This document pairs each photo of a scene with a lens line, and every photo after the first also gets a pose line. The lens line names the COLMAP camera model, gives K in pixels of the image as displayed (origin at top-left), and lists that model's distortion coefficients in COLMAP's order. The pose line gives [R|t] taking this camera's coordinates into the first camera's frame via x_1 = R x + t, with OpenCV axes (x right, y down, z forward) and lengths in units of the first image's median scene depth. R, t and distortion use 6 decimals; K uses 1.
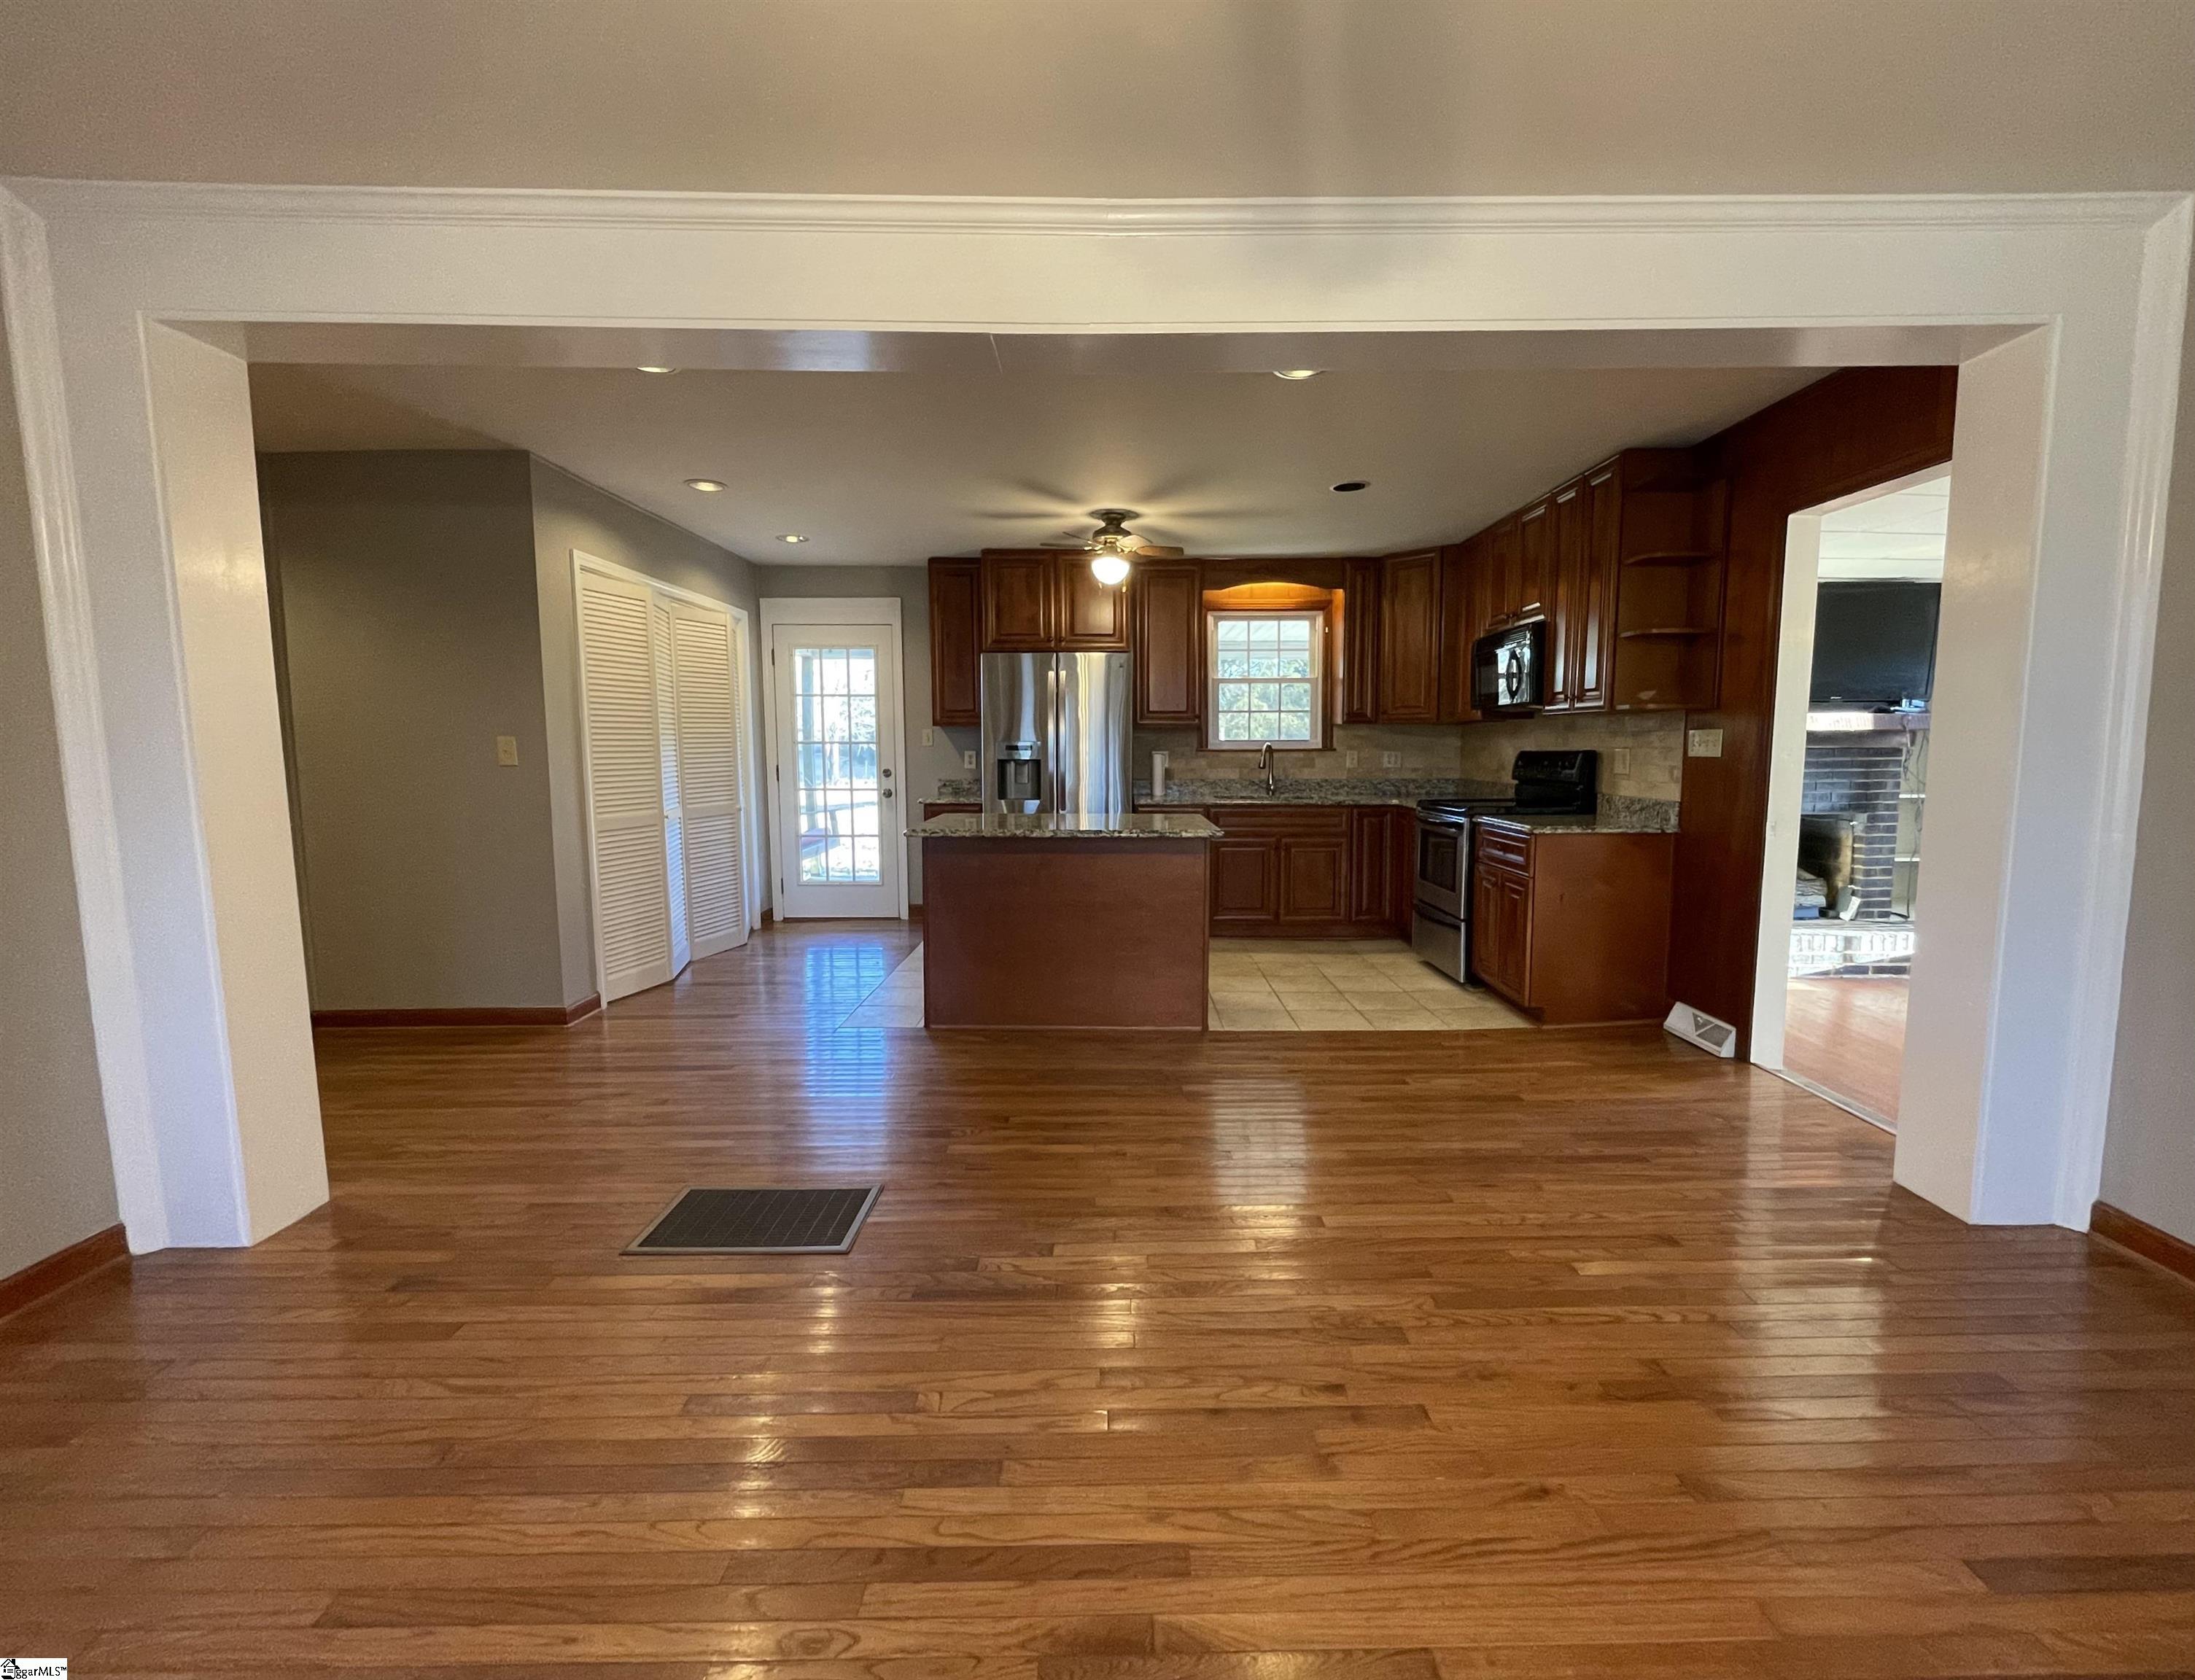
lens RADIAL K [[948.4, 0, 1097.5], [0, 948.4, 840.0], [0, 0, 1]] dist [-0.000944, -0.000064]
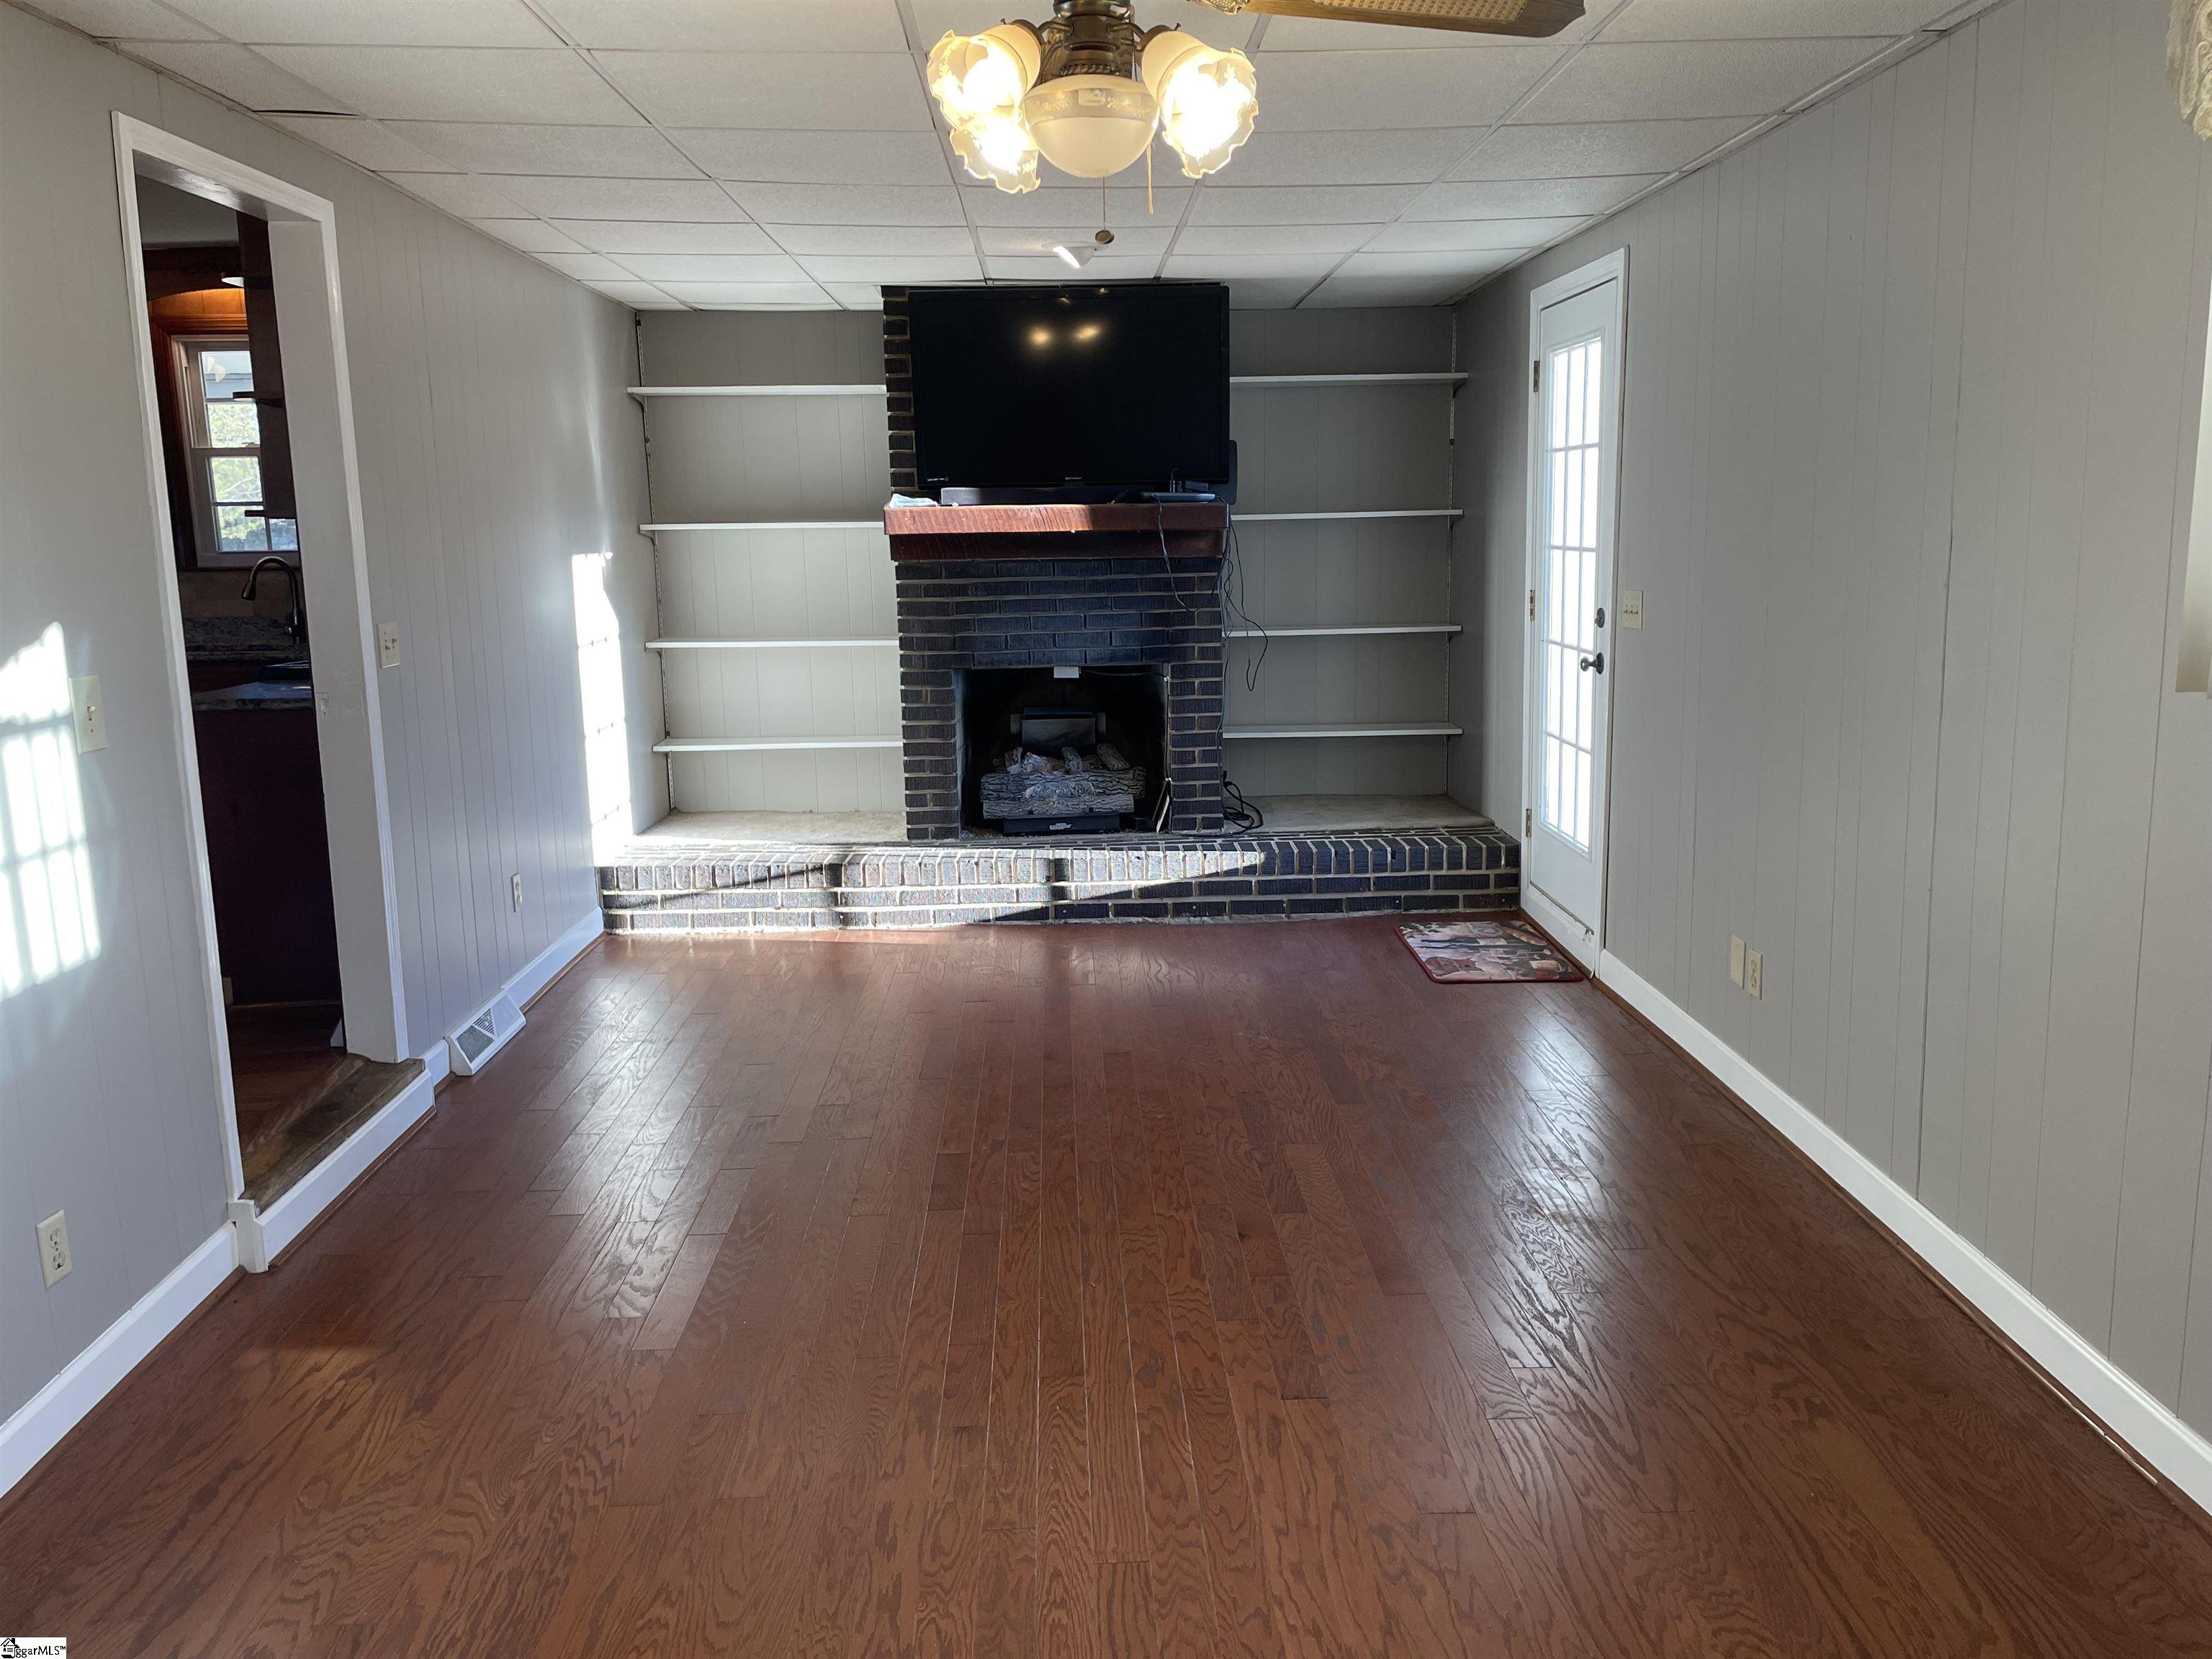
lens RADIAL K [[1697.9, 0, 1115.5], [0, 1697.9, 834.3], [0, 0, 1]] dist [0.009588, -0.001161]
pose [[0.999442, -0.015886, 0.029375, 0.741480], [0.013416, 0.996505, 0.082452, -0.008380], [-0.030582, -0.082012, 0.996162, -0.130573]]
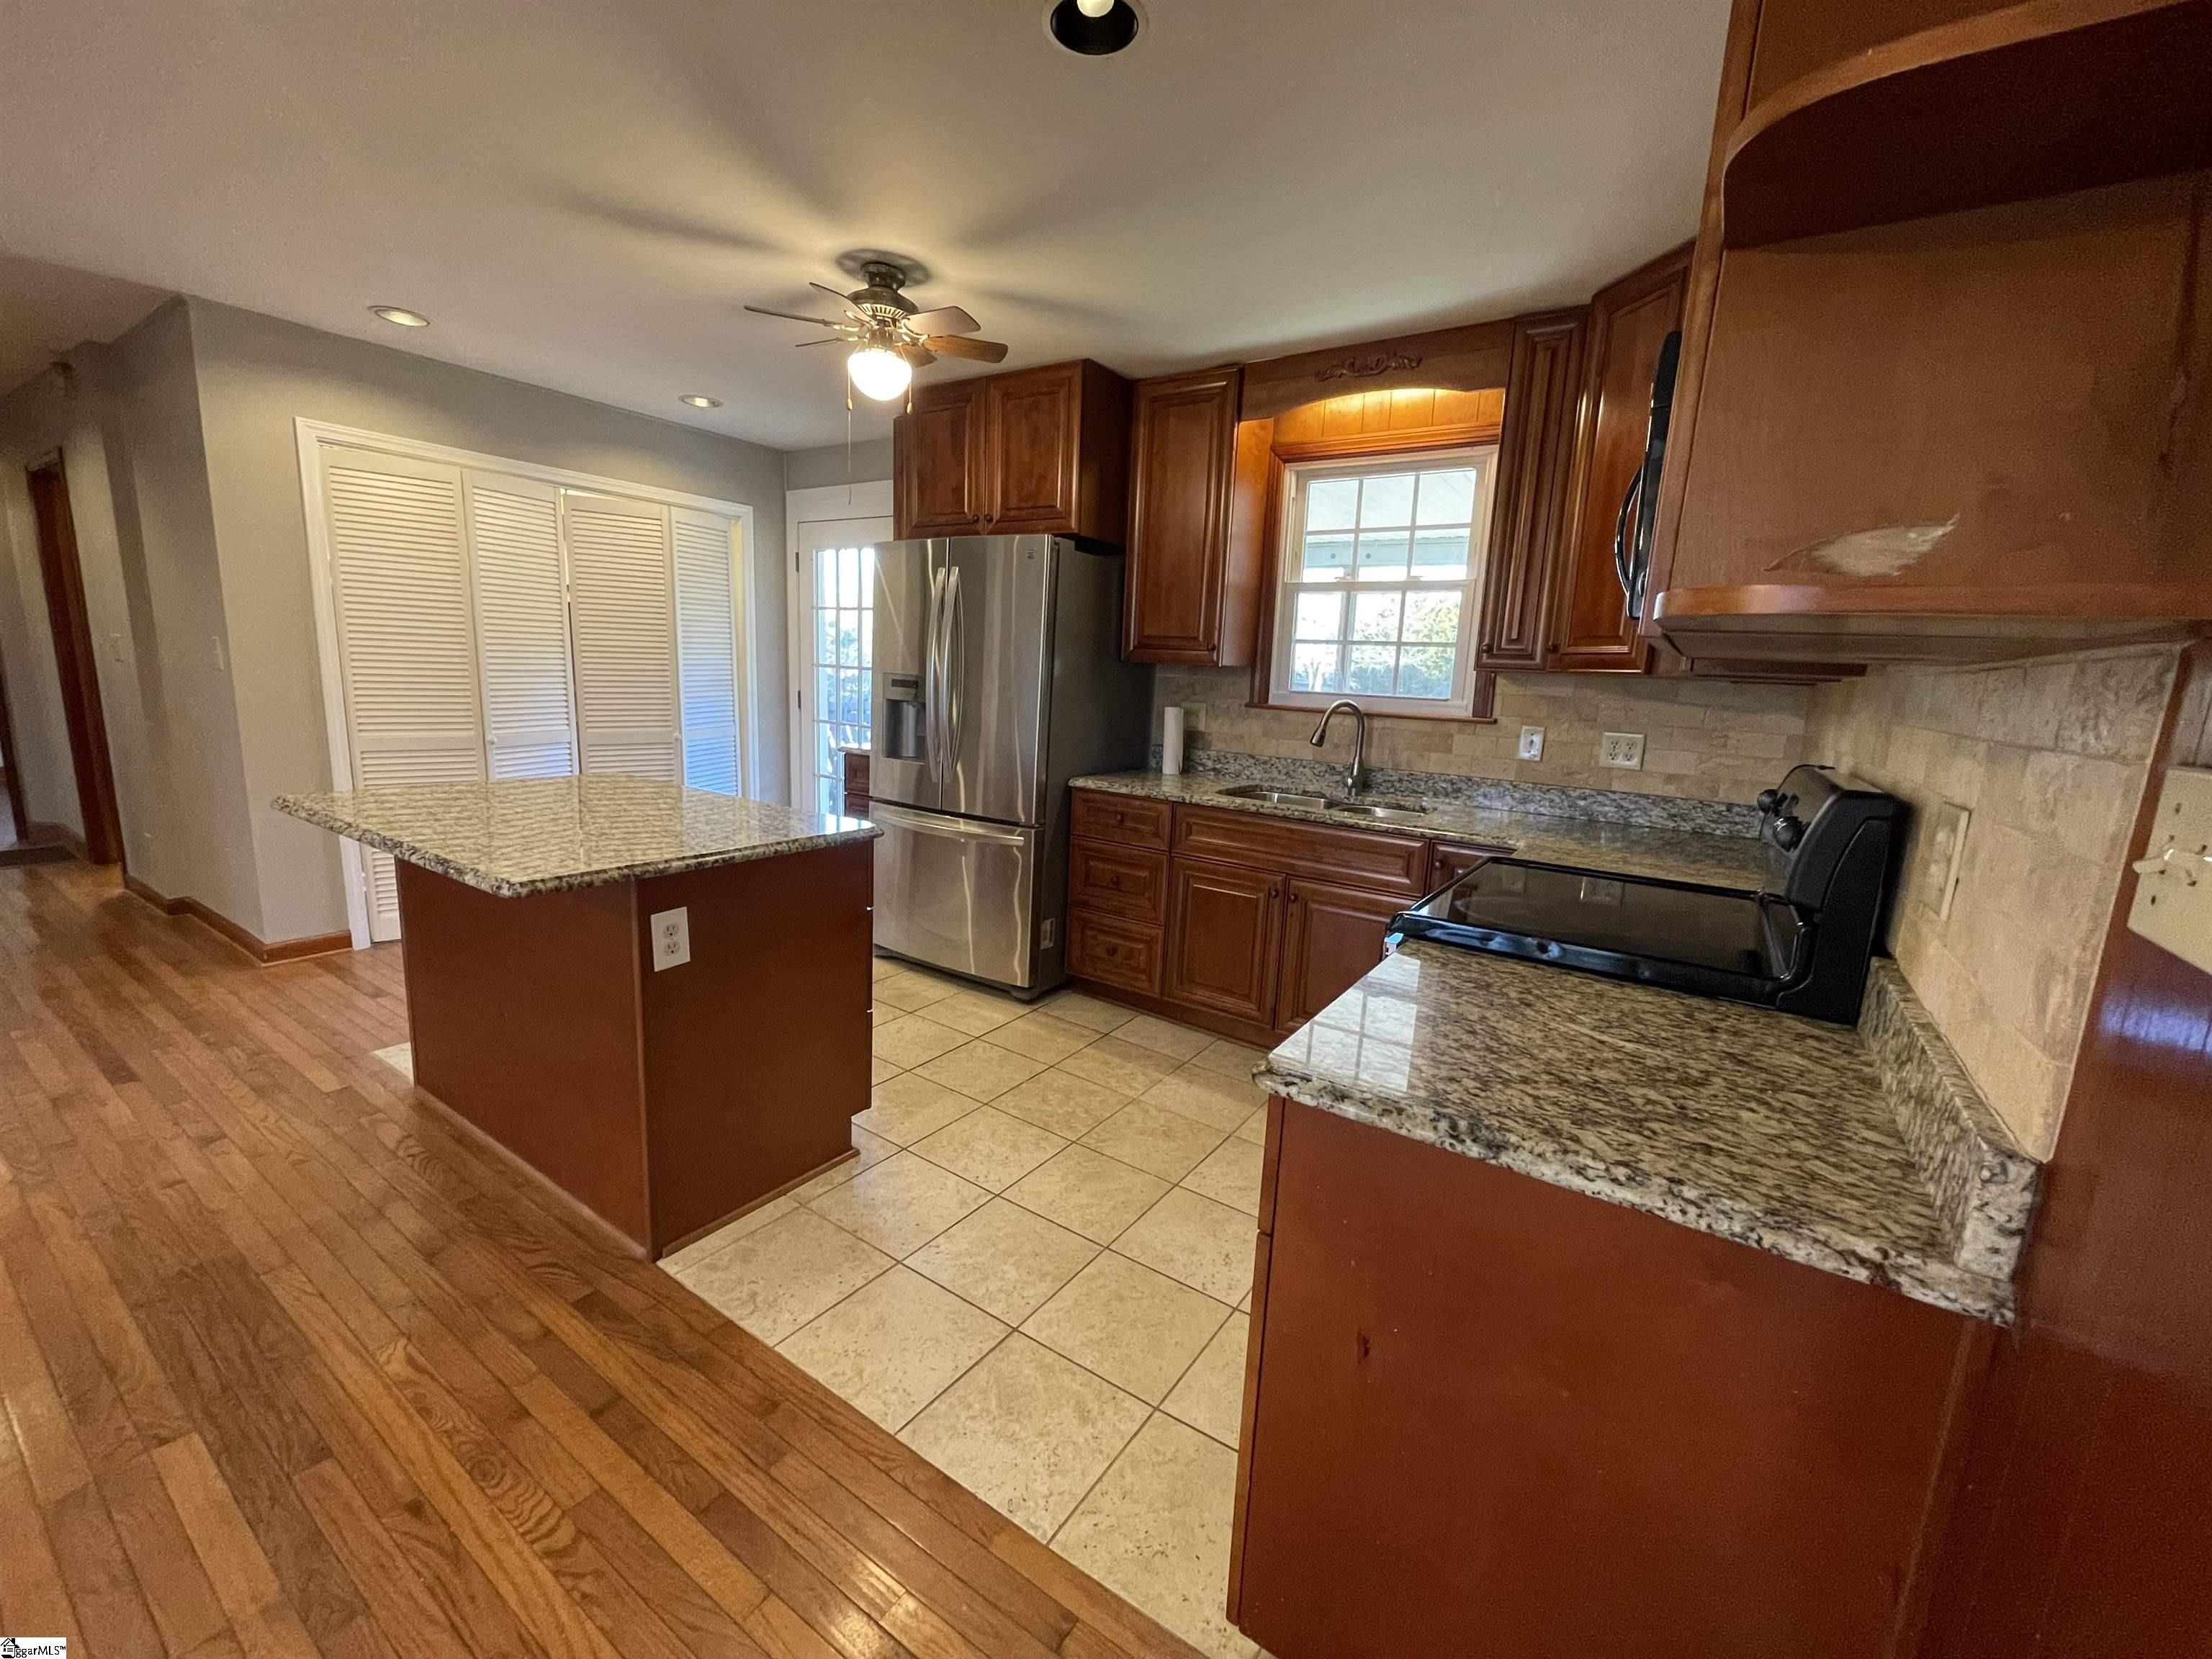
lens RADIAL K [[883.8, 0, 1110.7], [0, 883.8, 821.9], [0, 0, 1]] dist [-0.008857, 0.000044]
pose [[0.827021, 0.138063, -0.544954, 0.383551], [-0.105578, 0.990270, 0.090658, -0.069589], [0.552168, -0.017441, 0.833551, 0.537684]]
